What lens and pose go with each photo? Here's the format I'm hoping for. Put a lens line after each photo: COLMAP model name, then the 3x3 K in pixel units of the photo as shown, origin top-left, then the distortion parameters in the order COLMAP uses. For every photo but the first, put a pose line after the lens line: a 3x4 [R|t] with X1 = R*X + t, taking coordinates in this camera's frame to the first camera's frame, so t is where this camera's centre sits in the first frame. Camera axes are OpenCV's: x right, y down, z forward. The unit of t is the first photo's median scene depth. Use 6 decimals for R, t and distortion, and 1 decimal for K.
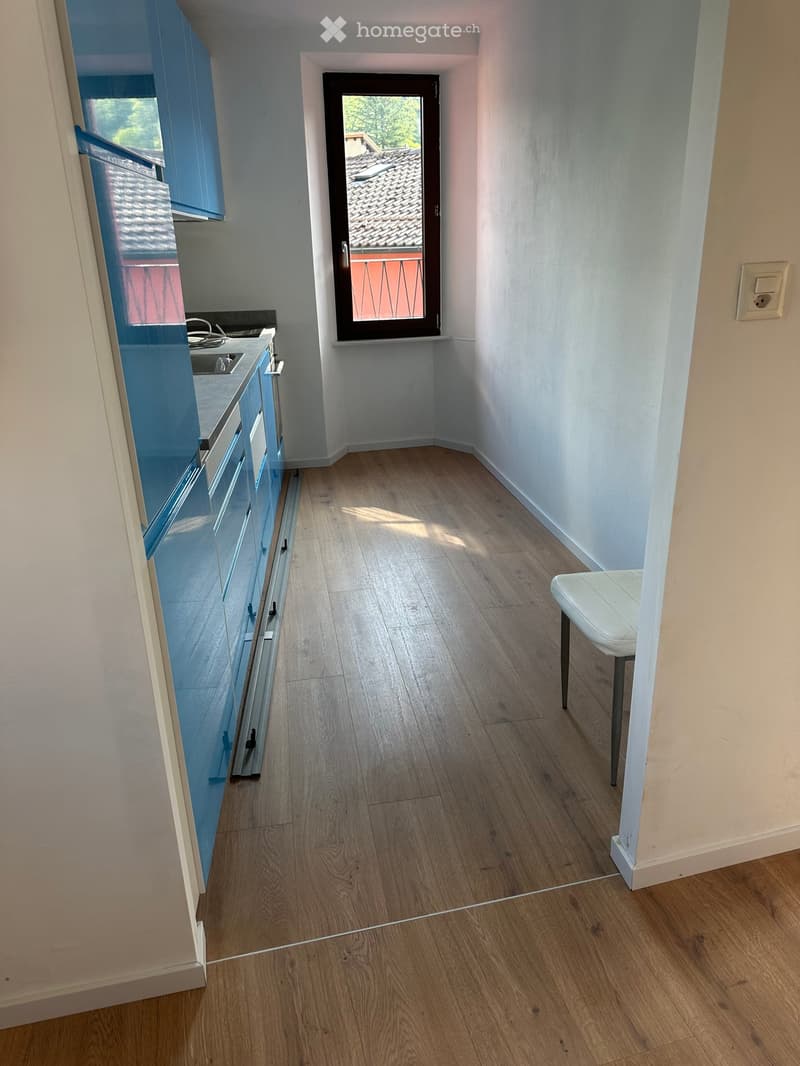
lens RADIAL K [[757.5, 0, 400.3], [0, 757.5, 531.7], [0, 0, 1]] dist [0.000939, -0.001940]
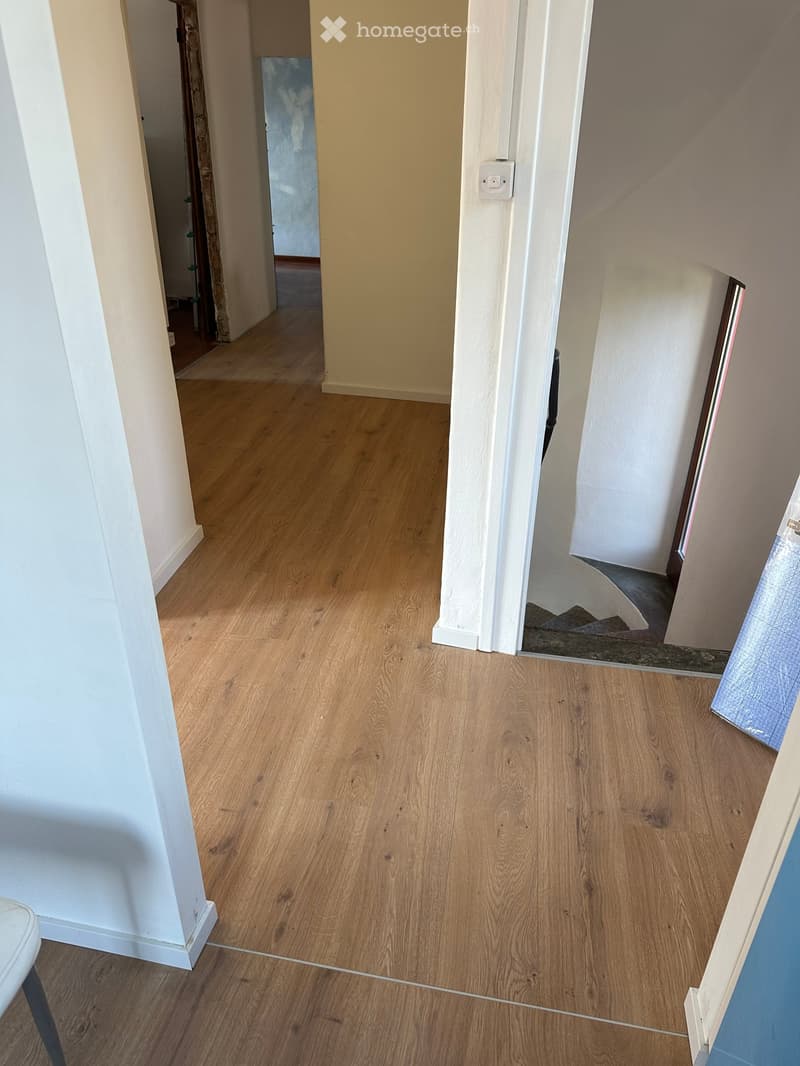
lens RADIAL K [[757.5, 0, 398.4], [0, 757.5, 533.1], [0, 0, 1]] dist [0.000939, -0.001940]
pose [[-0.911915, -0.179062, 0.369253, -0.174736], [0.162136, 0.669376, 0.725015, -0.539711], [-0.376992, 0.721022, -0.581382, 1.263518]]
